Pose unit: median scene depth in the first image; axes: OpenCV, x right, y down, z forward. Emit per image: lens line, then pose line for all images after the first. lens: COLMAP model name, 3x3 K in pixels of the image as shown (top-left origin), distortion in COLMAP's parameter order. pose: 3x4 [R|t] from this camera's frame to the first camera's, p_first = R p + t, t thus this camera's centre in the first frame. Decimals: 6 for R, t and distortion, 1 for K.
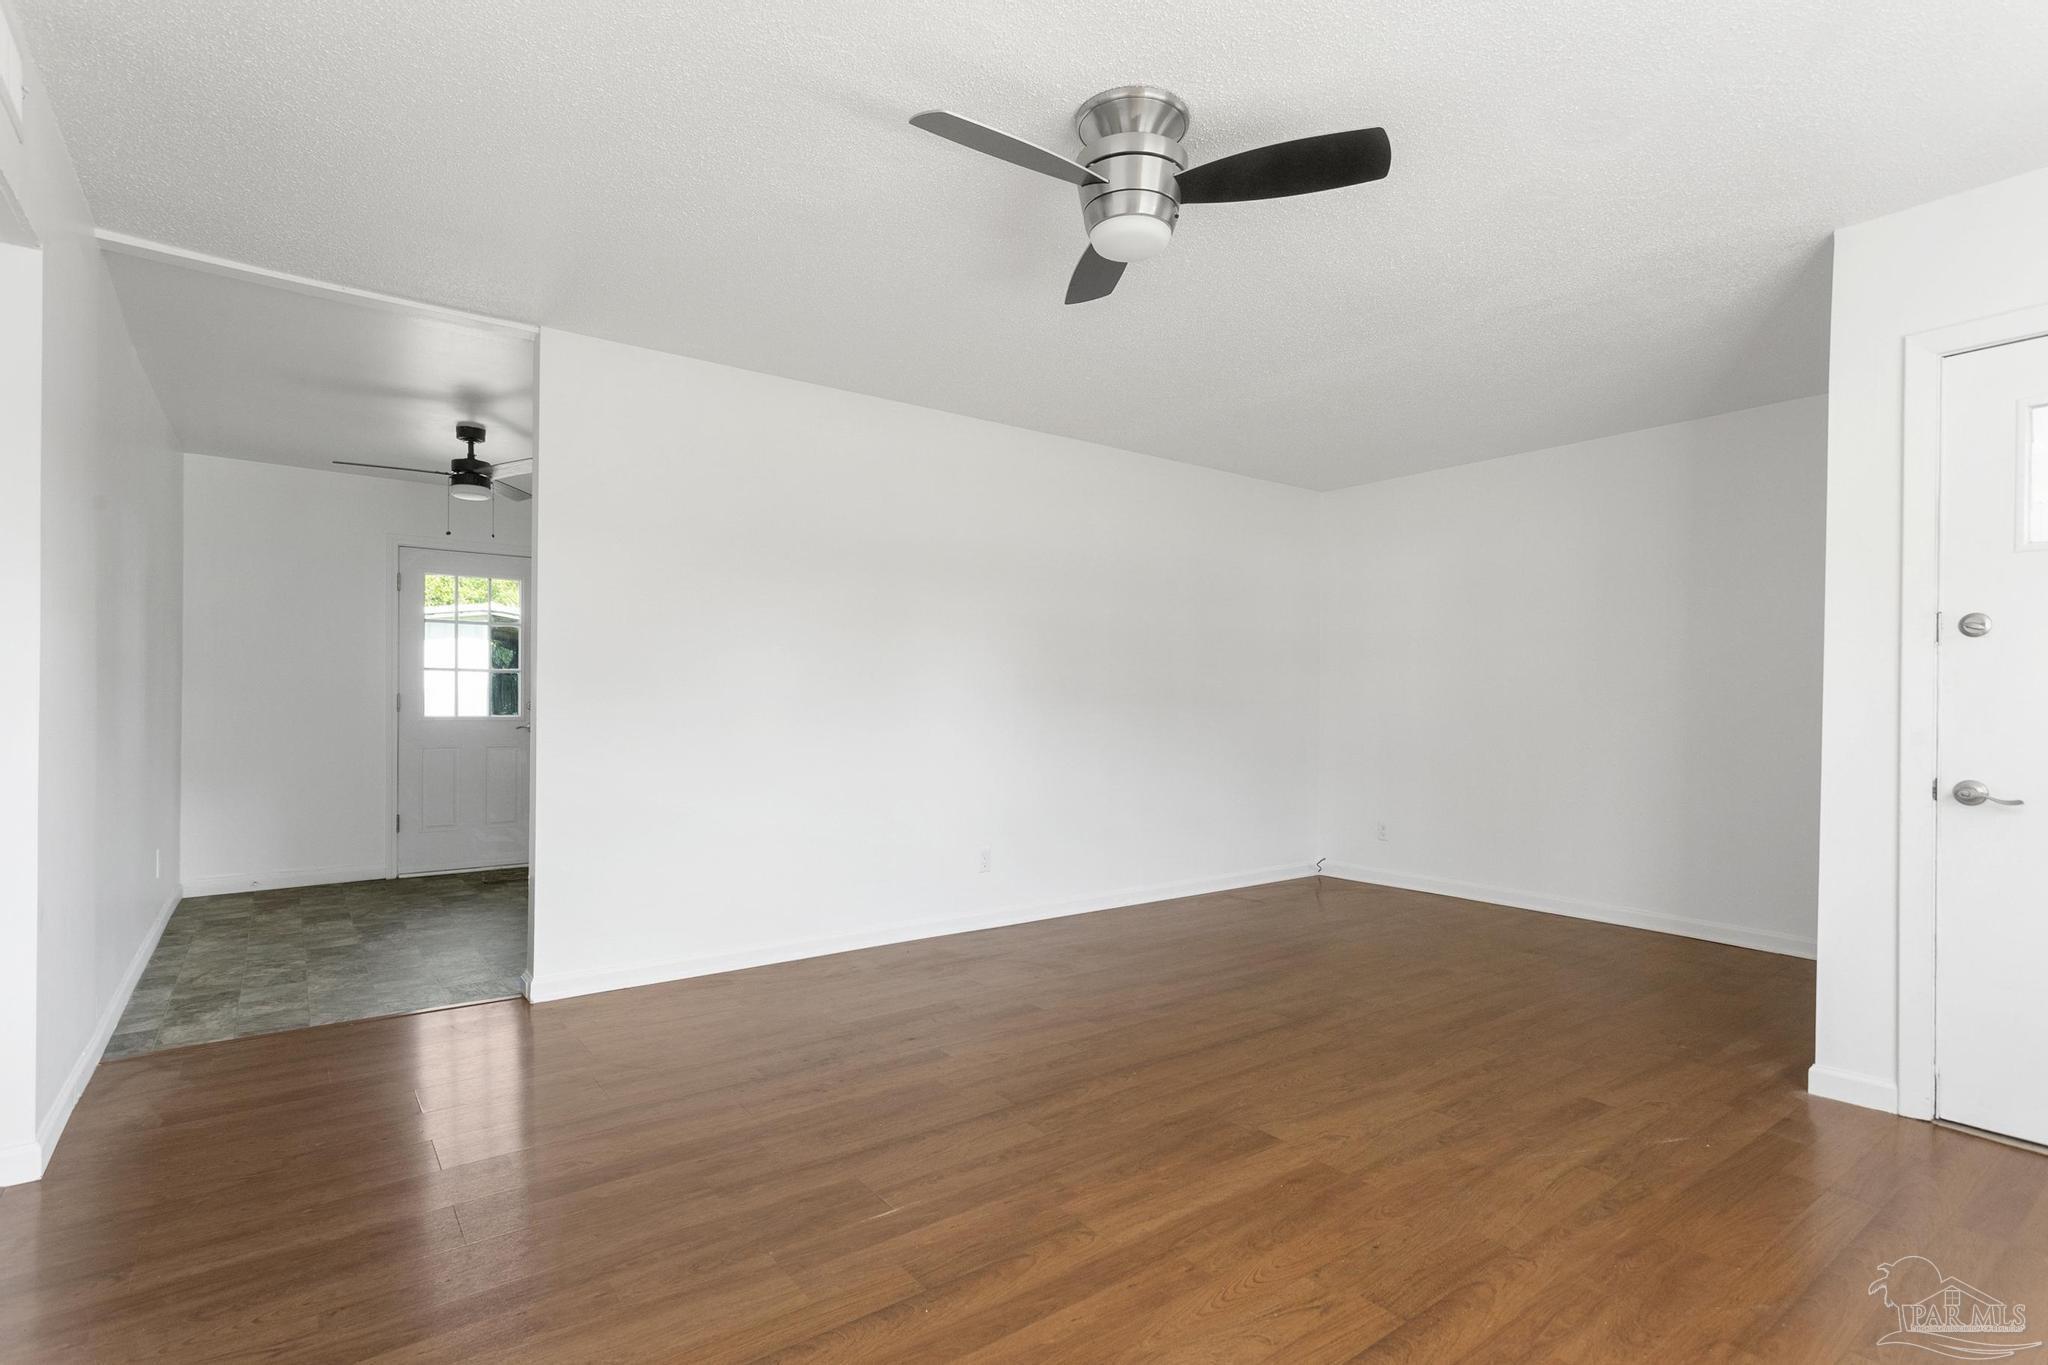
lens RADIAL K [[978.6, 0, 1024.5], [0, 978.6, 694.3], [0, 0, 1]] dist [-0.000162, 0.002885]
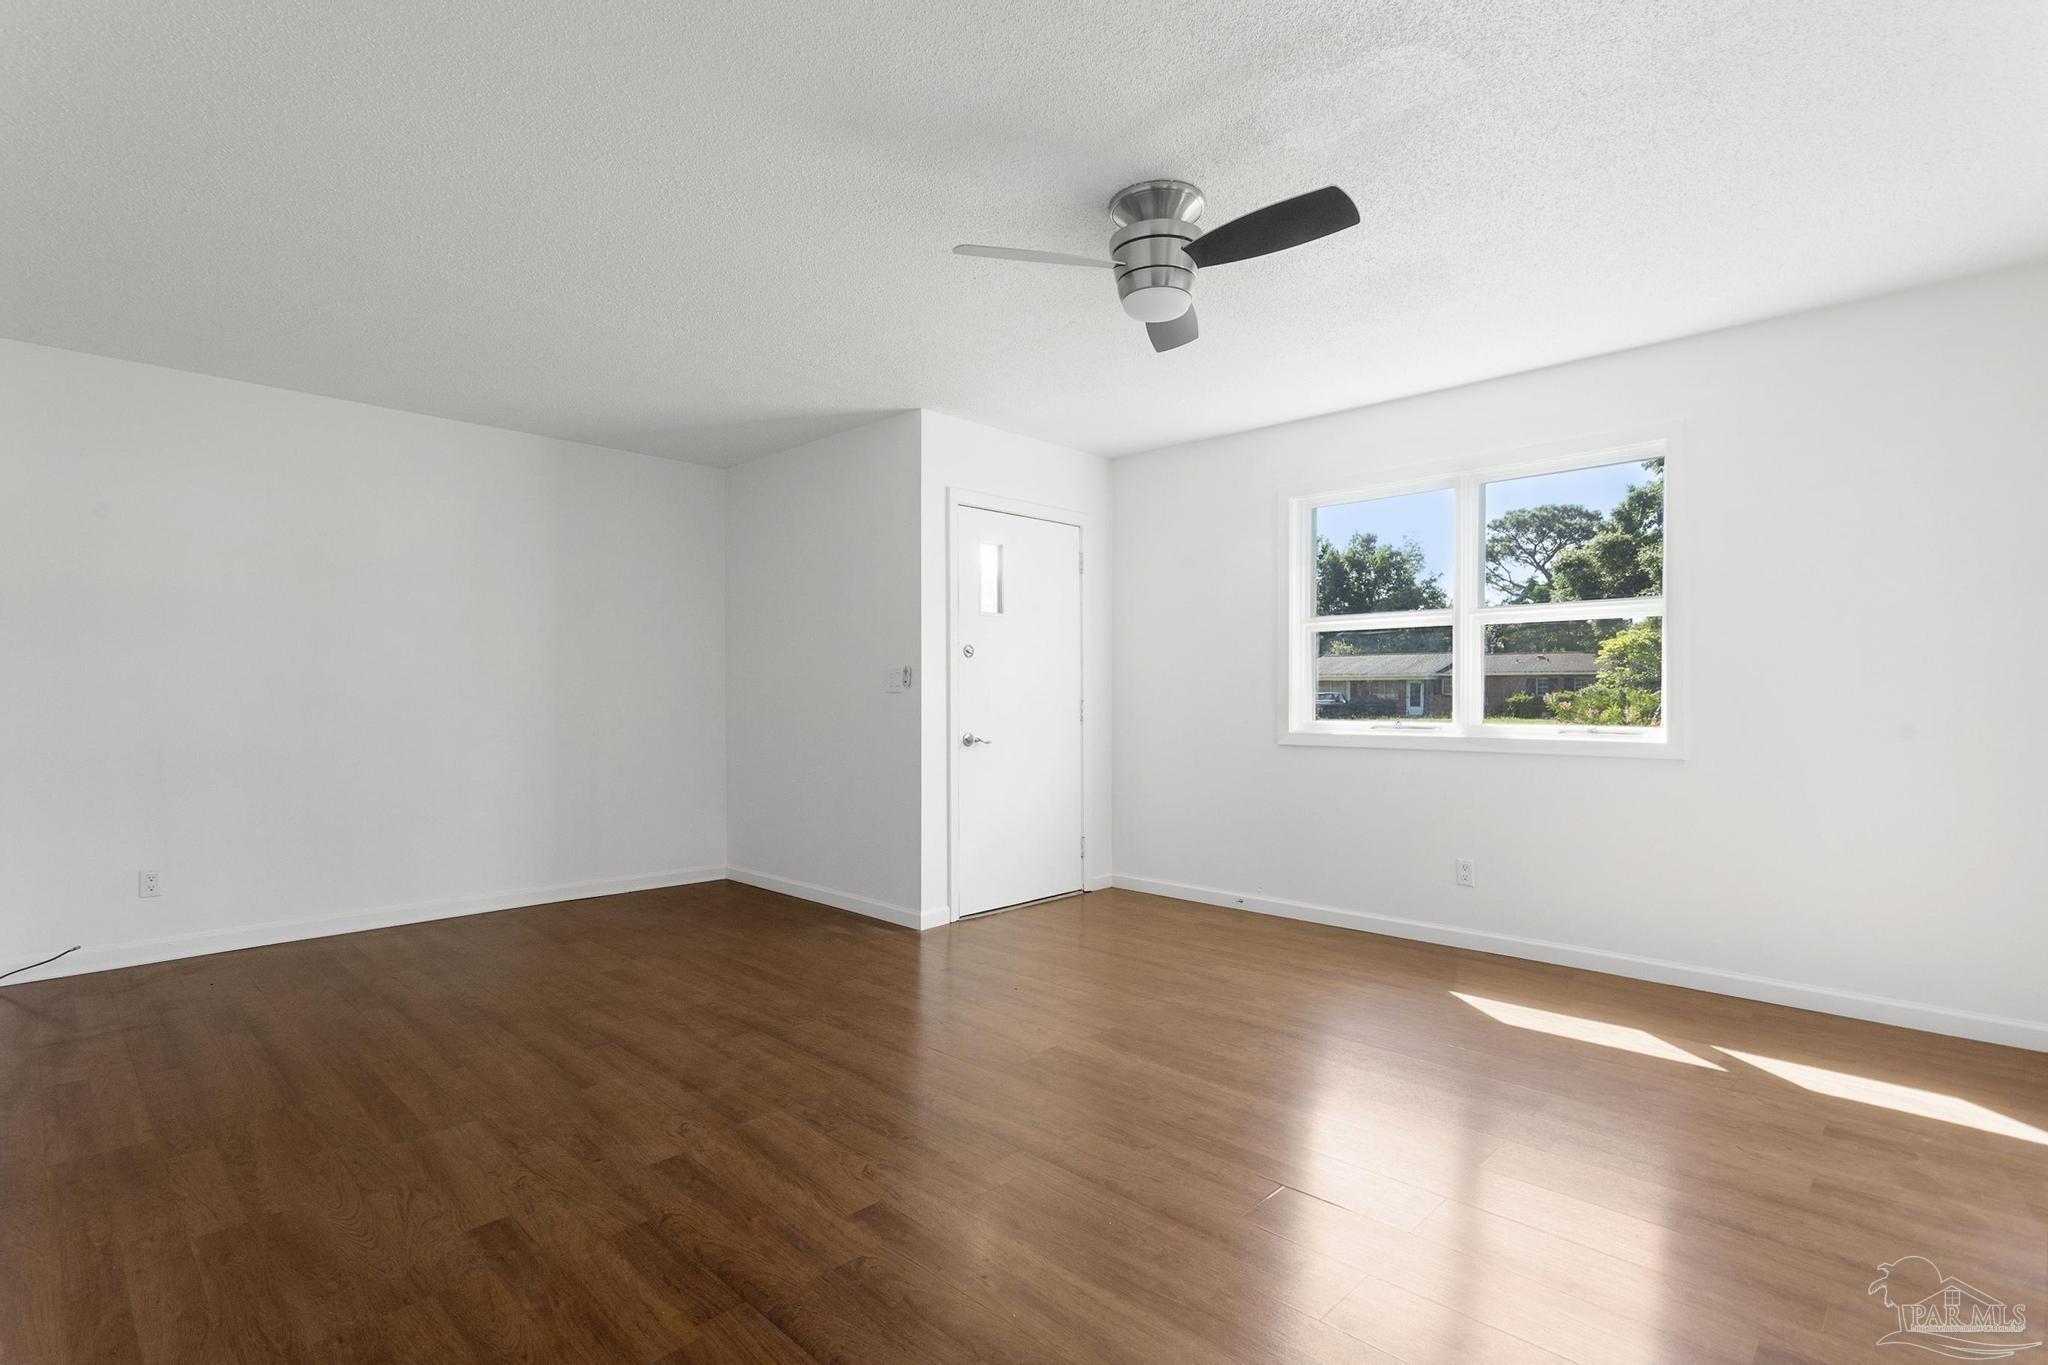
lens RADIAL K [[978.6, 0, 1023.5], [0, 978.6, 691.6], [0, 0, 1]] dist [-0.000162, 0.002885]
pose [[-0.158417, -0.002480, 0.987369, -0.746122], [-0.008848, 0.999960, 0.001092, 0.004087], [-0.987333, -0.008563, -0.158433, 0.971826]]
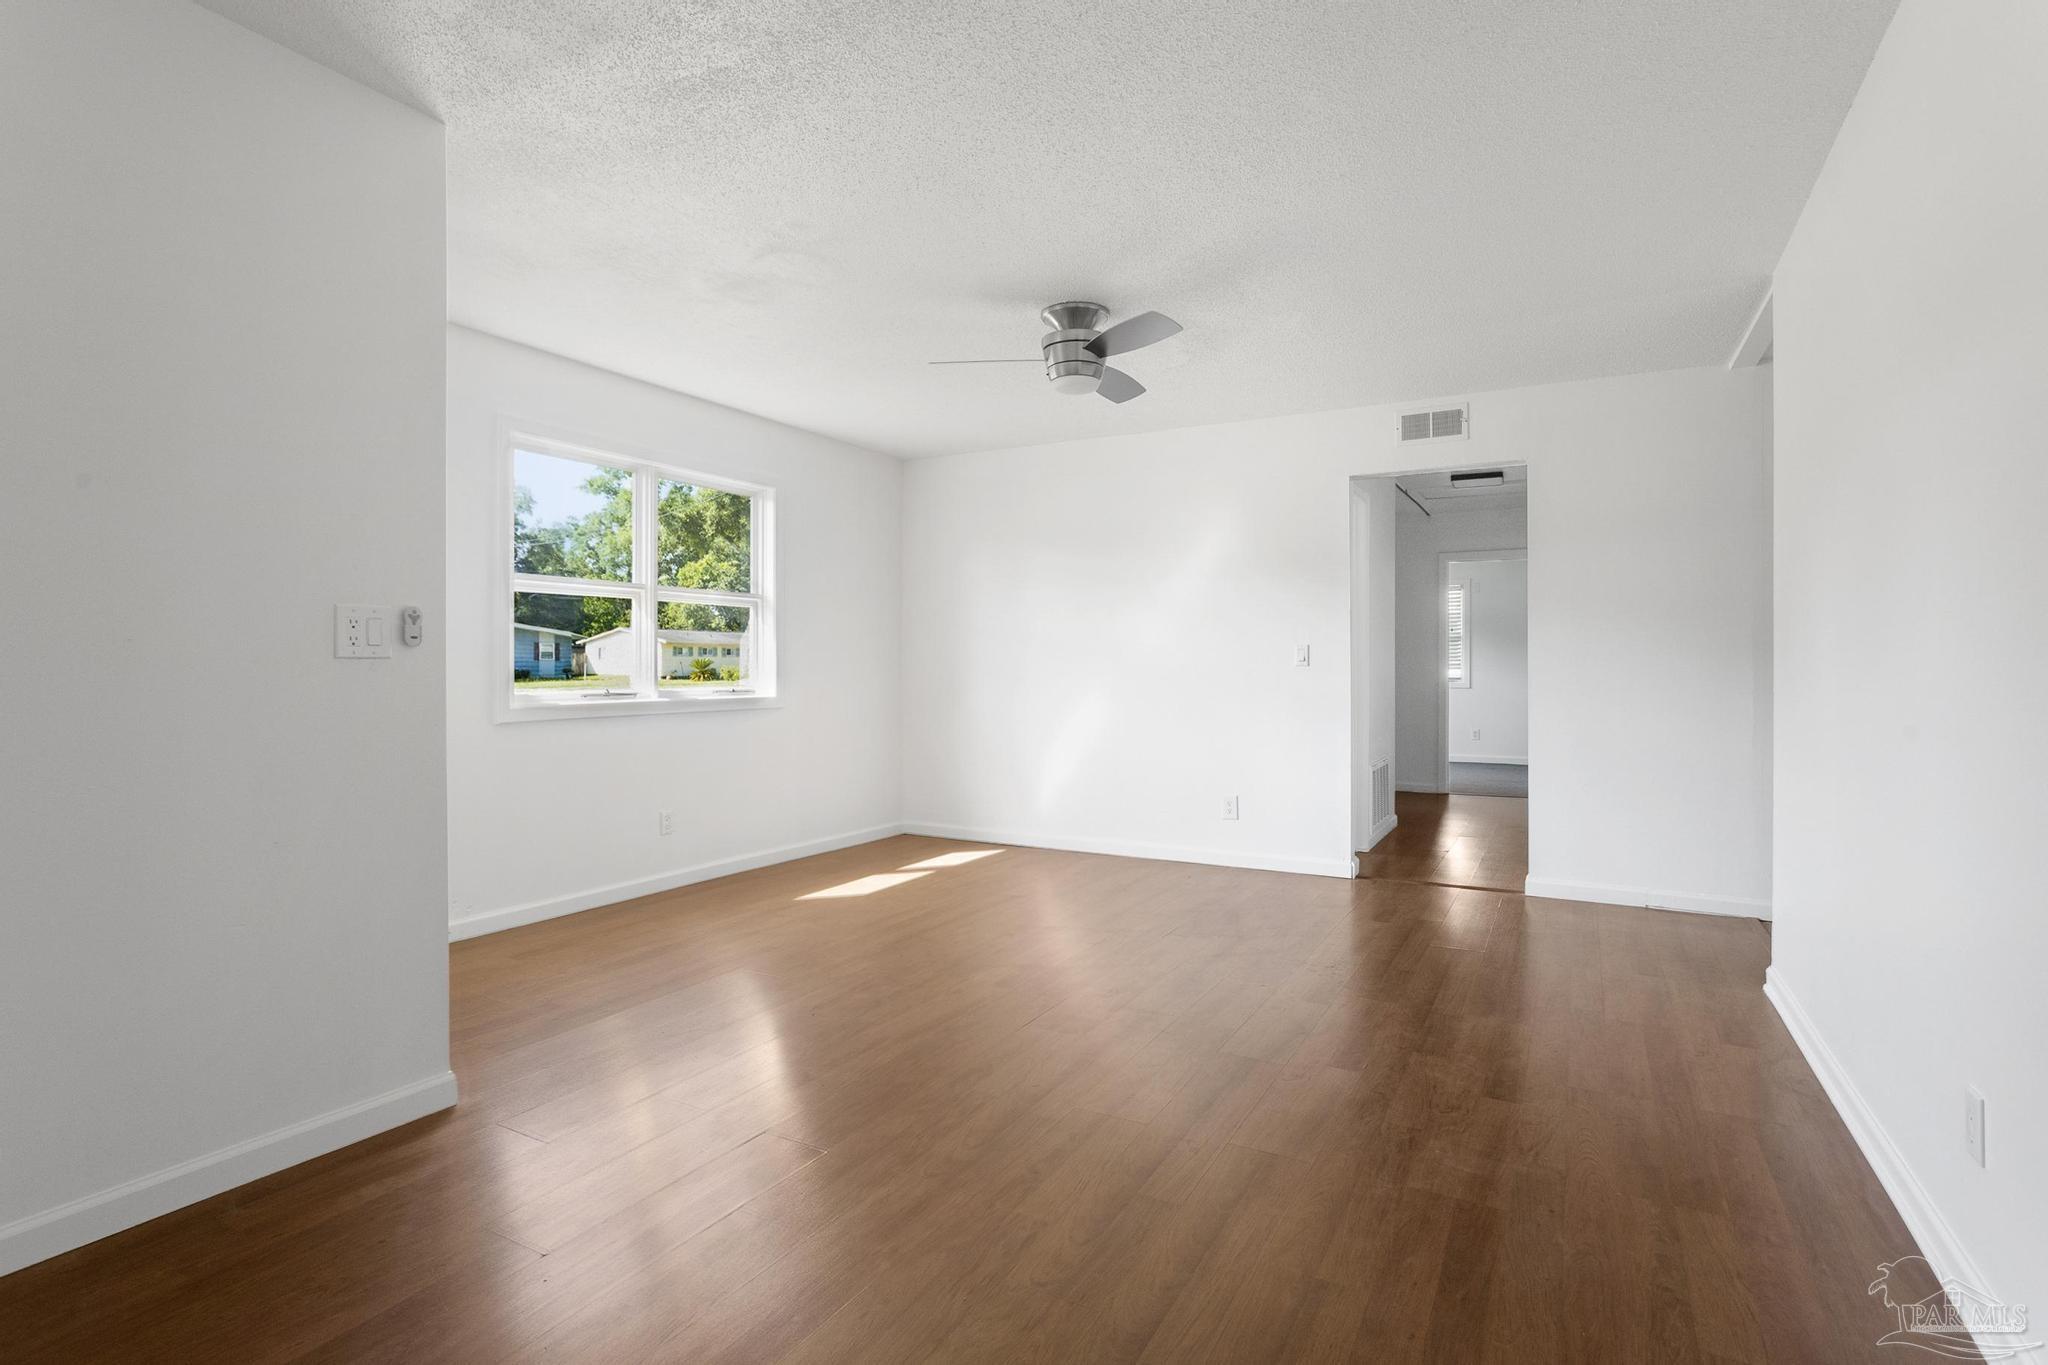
lens RADIAL K [[994.4, 0, 1022.8], [0, 994.4, 671.5], [0, 0, 1]] dist [-0.019467, 0.008519]
pose [[-0.915335, -0.002276, -0.402686, 0.644682], [-0.000742, 0.999992, -0.003965, 0.022532], [0.402692, -0.003331, -0.915330, 1.802055]]
